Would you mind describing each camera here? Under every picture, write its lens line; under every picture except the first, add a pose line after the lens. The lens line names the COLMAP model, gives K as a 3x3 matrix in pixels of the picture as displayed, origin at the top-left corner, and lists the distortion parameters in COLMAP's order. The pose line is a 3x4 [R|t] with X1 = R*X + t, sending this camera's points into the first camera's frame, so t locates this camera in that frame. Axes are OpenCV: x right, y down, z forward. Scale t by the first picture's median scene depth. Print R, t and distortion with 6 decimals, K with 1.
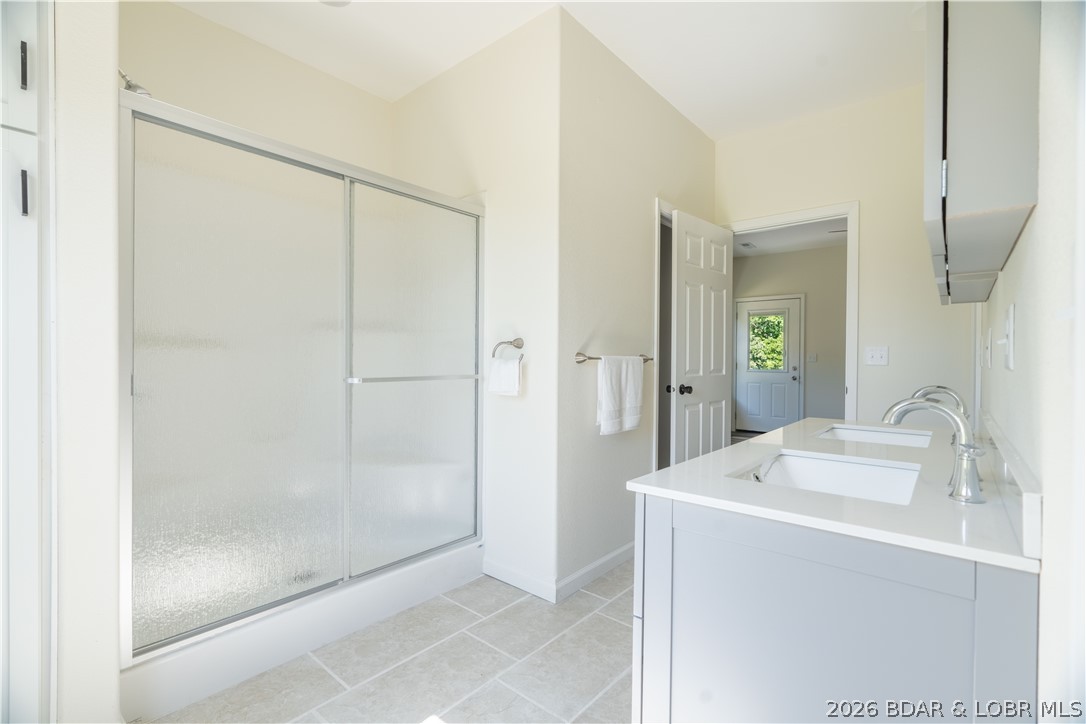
lens RADIAL K [[480.6, 0, 543.0], [0, 480.6, 362.0], [0, 0, 1]] dist [-0.000846, -0.000044]
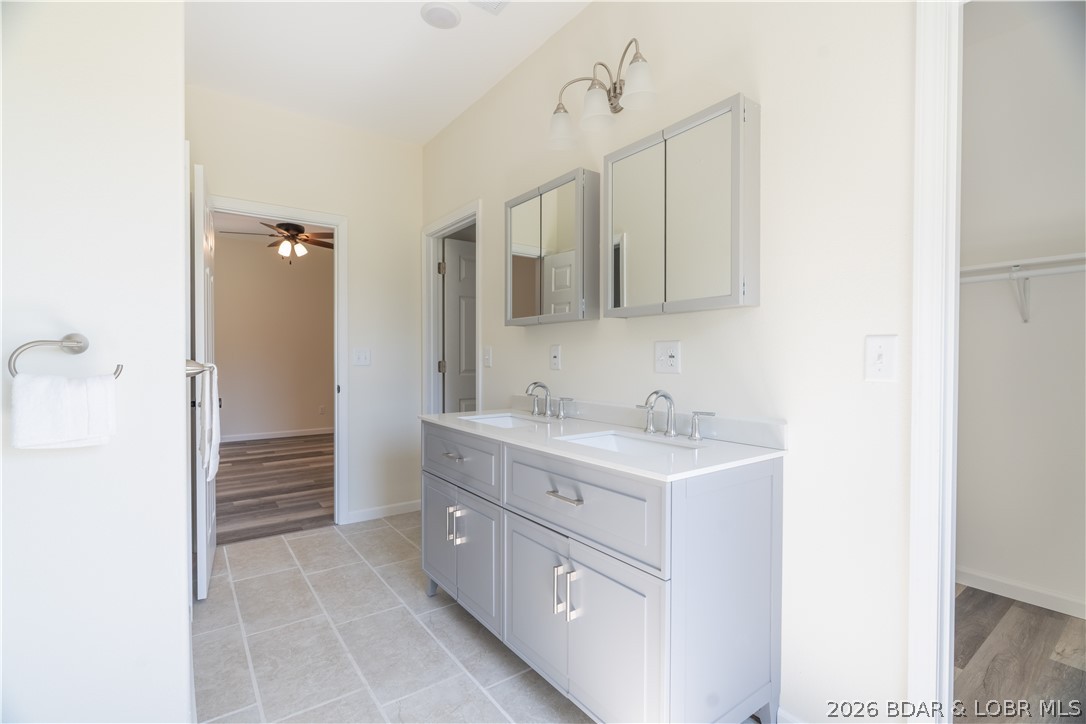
lens RADIAL K [[509.6, 0, 537.6], [0, 509.6, 361.1], [0, 0, 1]] dist [-0.001442, -0.000240]
pose [[0.246660, -0.020723, 0.968880, -0.530558], [-0.003040, 0.999750, 0.022158, -0.036962], [-0.969097, -0.008411, 0.246535, 0.450350]]
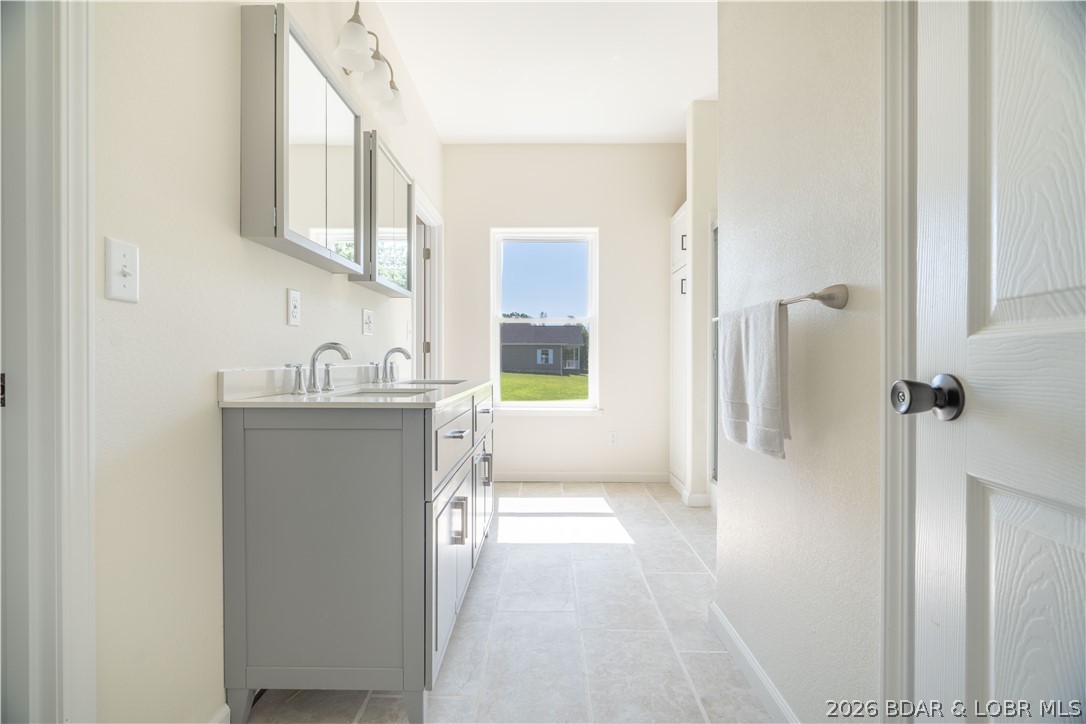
lens RADIAL K [[500.6, 0, 548.1], [0, 500.6, 361.7], [0, 0, 1]] dist [-0.001100, -0.000069]
pose [[-0.758138, -0.010694, -0.652006, 0.865231], [-0.011380, 0.999930, -0.003169, 0.066276], [0.651994, 0.005017, -0.758207, 1.584334]]
